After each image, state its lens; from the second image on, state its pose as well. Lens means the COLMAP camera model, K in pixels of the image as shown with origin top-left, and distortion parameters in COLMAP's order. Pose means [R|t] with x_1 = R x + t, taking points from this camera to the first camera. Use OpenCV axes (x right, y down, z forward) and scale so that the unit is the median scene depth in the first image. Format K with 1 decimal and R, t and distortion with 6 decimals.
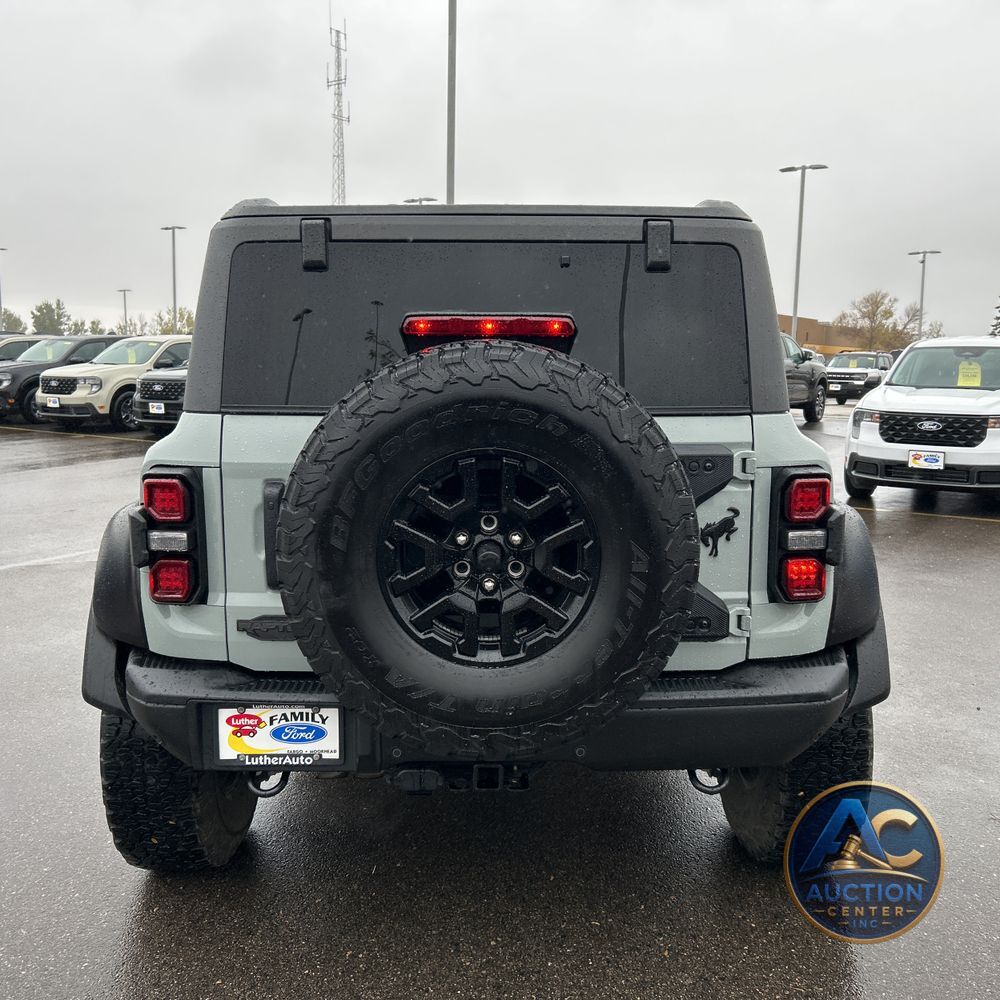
lens RADIAL K [[1034.0, 0, 555.0], [0, 1034.0, 500.5], [0, 0, 1]] dist [0.007300, -0.001282]
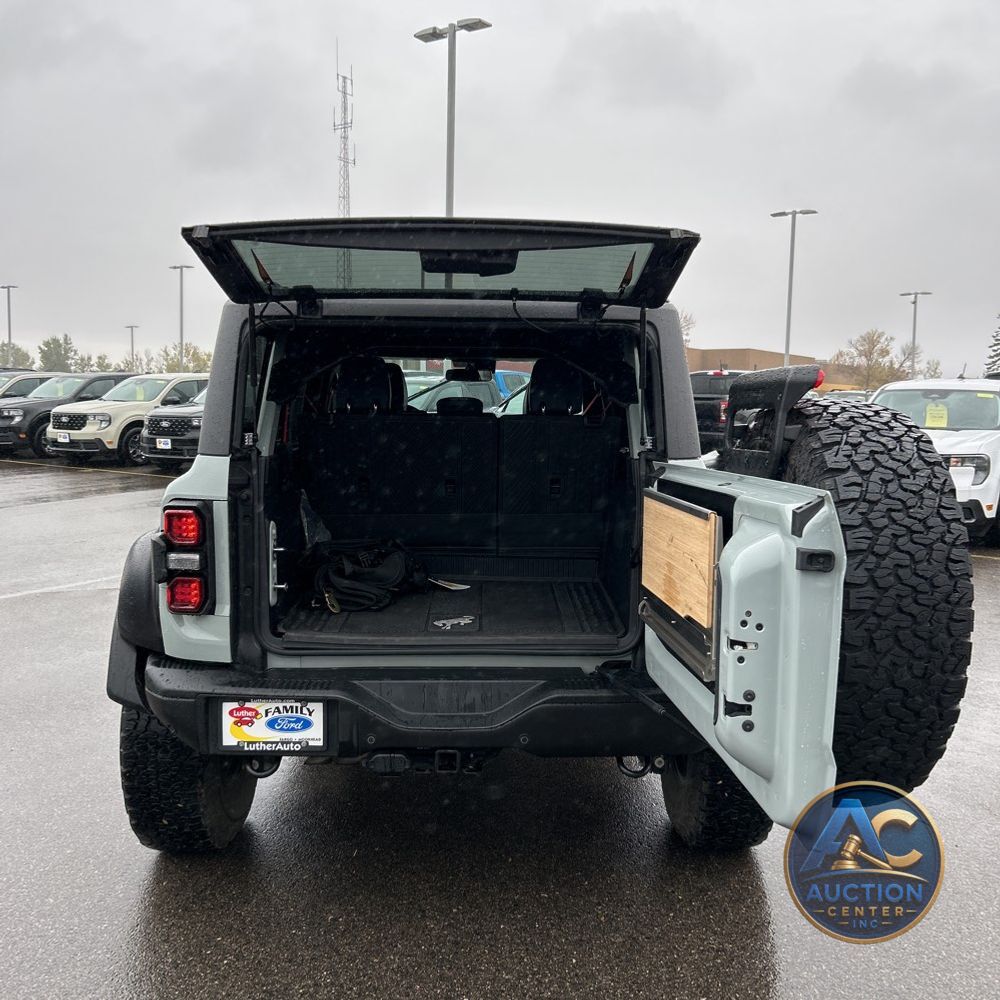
lens RADIAL K [[1034.0, 0, 555.0], [0, 1034.0, 500.5], [0, 0, 1]] dist [0.007300, -0.001282]
pose [[0.999989, 0.004013, -0.002552, 0.052148], [-0.004098, 0.999416, -0.033920, 0.006013], [0.002414, 0.033930, 0.999421, -0.172237]]
